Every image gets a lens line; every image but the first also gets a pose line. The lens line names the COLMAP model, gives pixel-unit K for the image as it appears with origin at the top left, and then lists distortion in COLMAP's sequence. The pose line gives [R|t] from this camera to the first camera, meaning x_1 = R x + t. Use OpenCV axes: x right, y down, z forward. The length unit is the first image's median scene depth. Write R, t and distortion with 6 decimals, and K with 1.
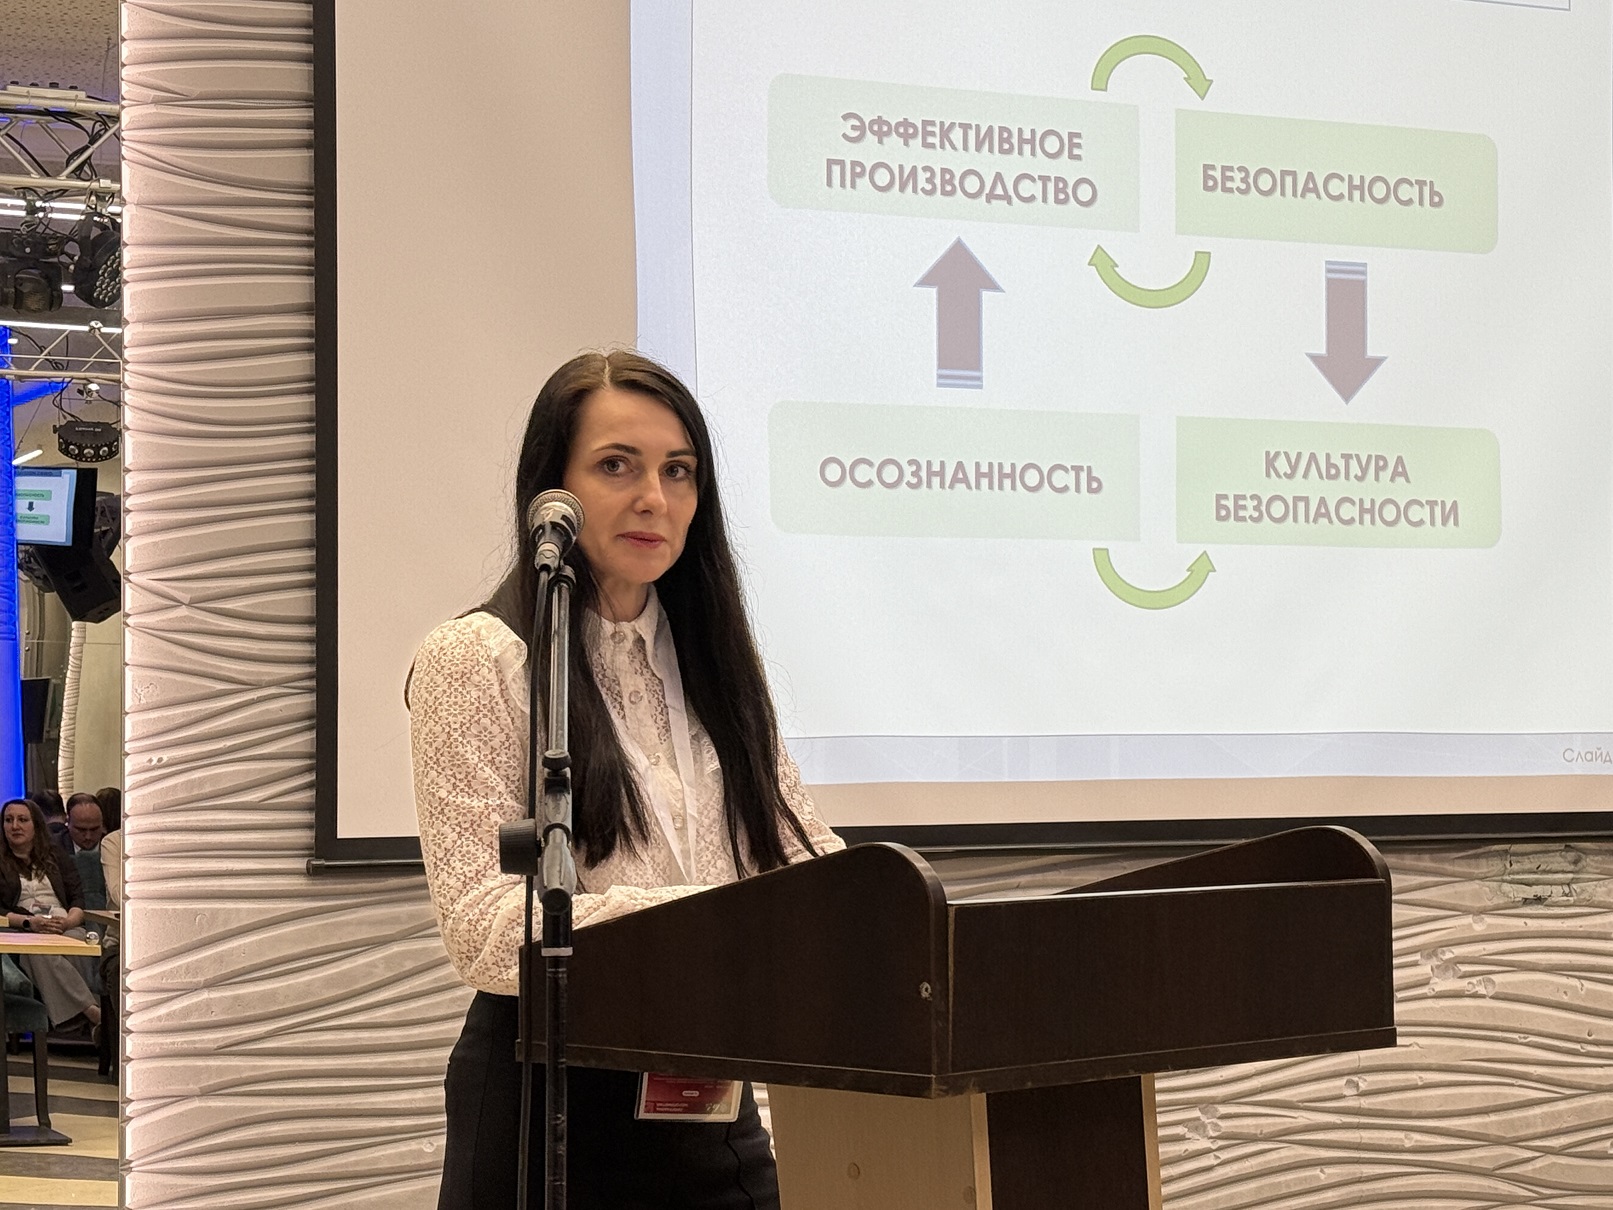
lens RADIAL K [[3367.2, 0, 776.0], [0, 3367.2, 592.5], [0, 0, 1]] dist [0.122614, 0.000000]
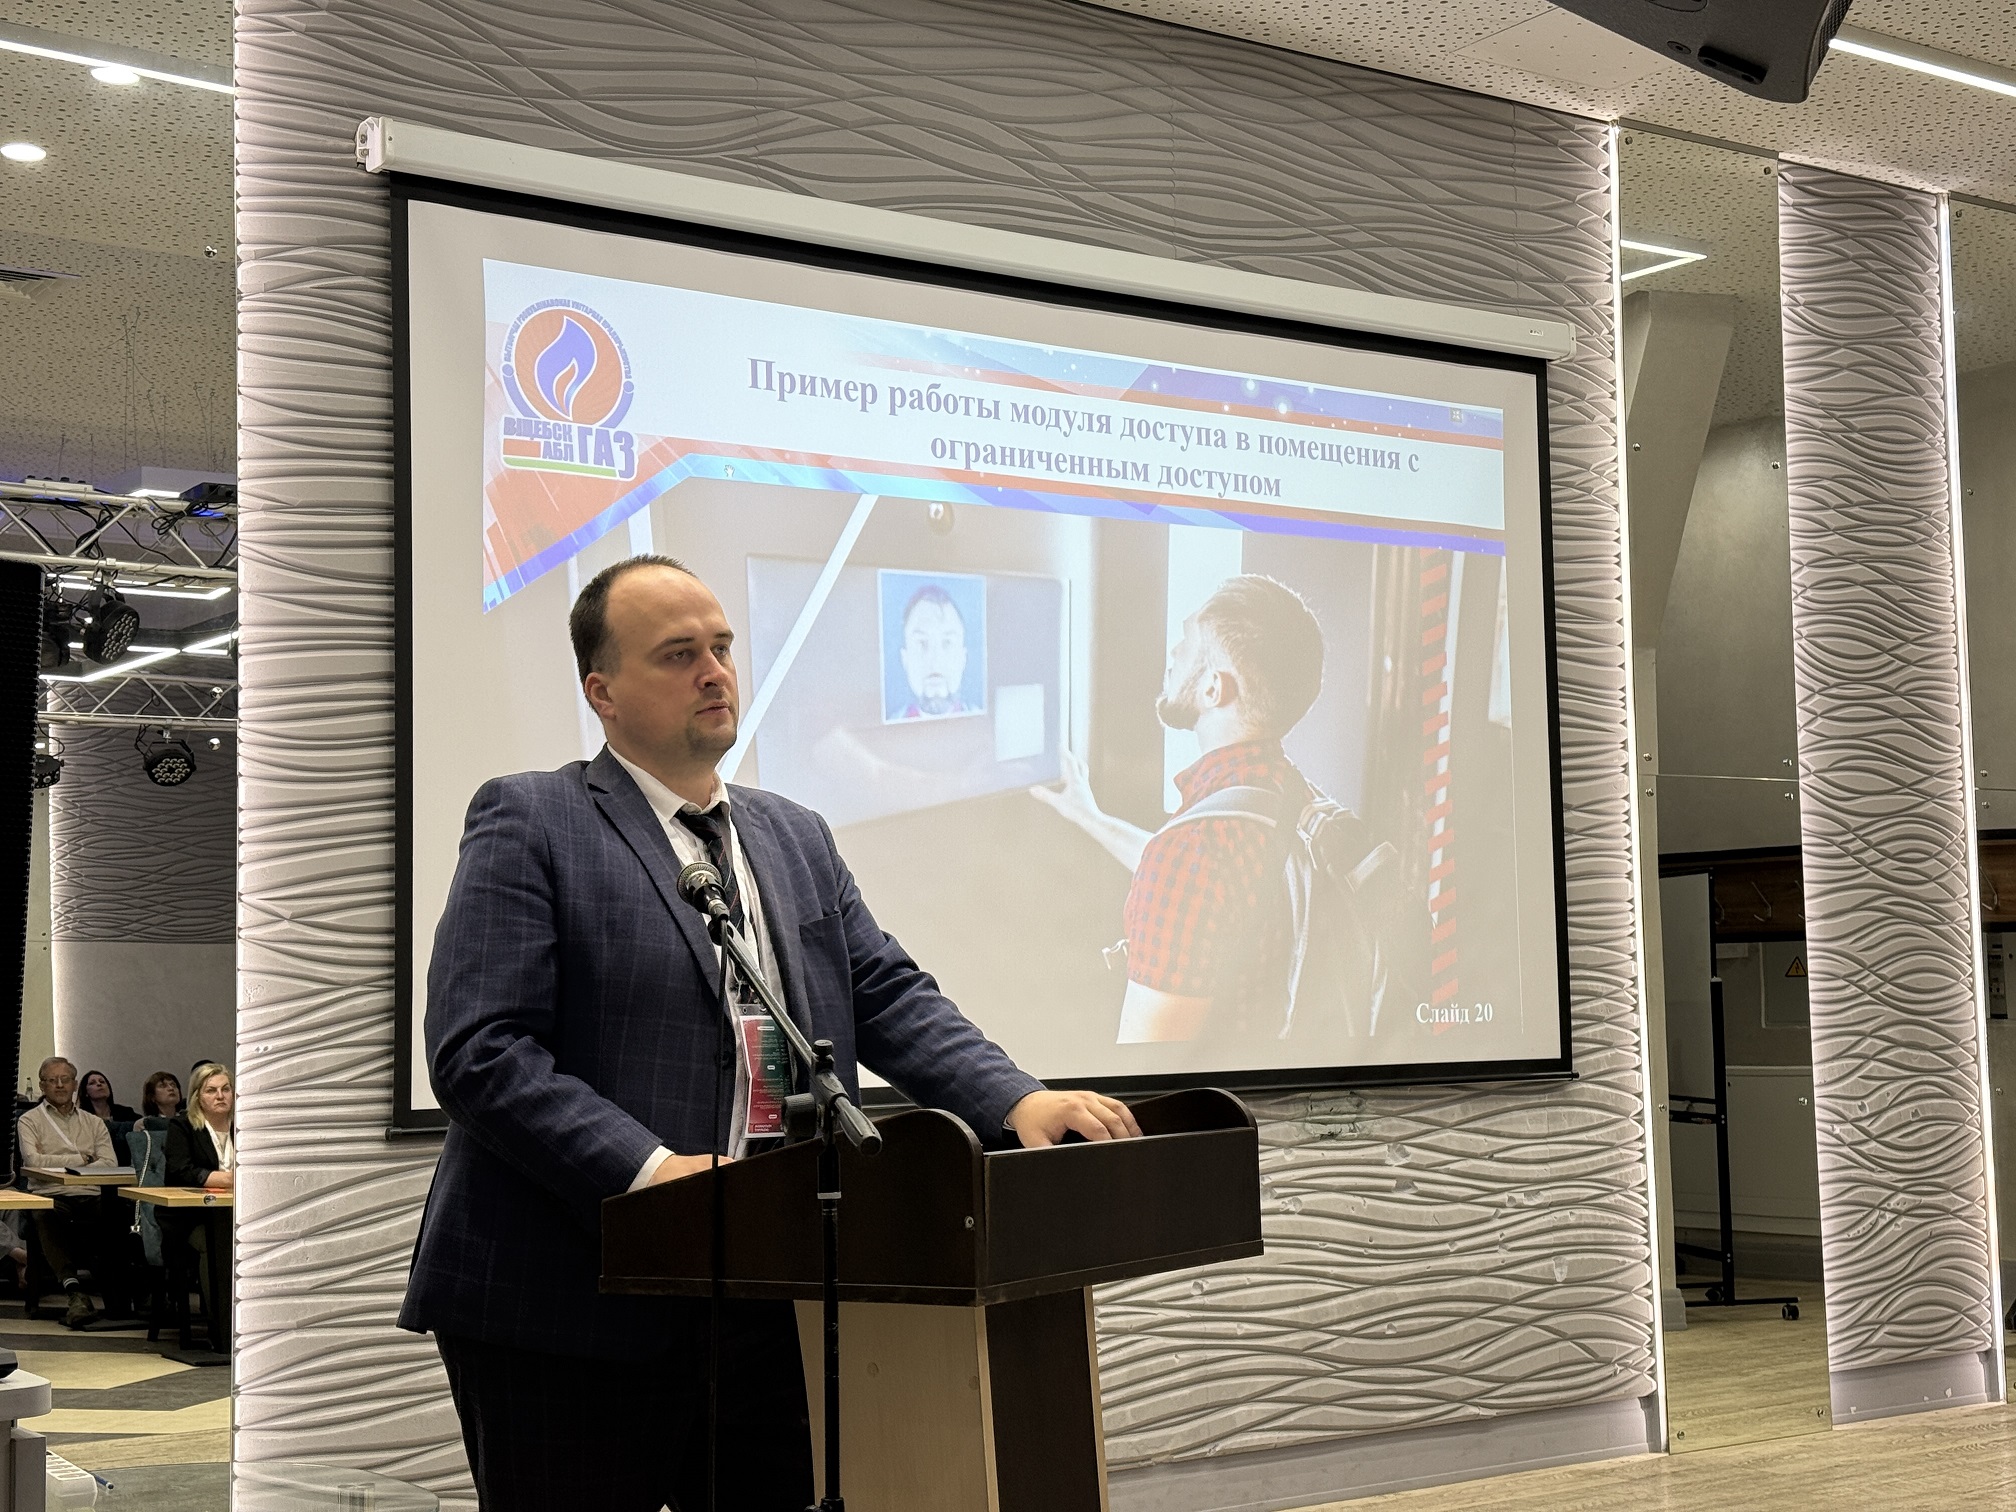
lens RADIAL K [[2804.0, 0, 973.6], [0, 2804.0, 723.9], [0, 0, 1]] dist [0.108646, 0.000000]
pose [[0.987291, -0.000386, 0.158925, -0.091326], [0.009569, 0.998327, -0.057022, -0.006266], [-0.158637, 0.057818, 0.985643, -0.043562]]
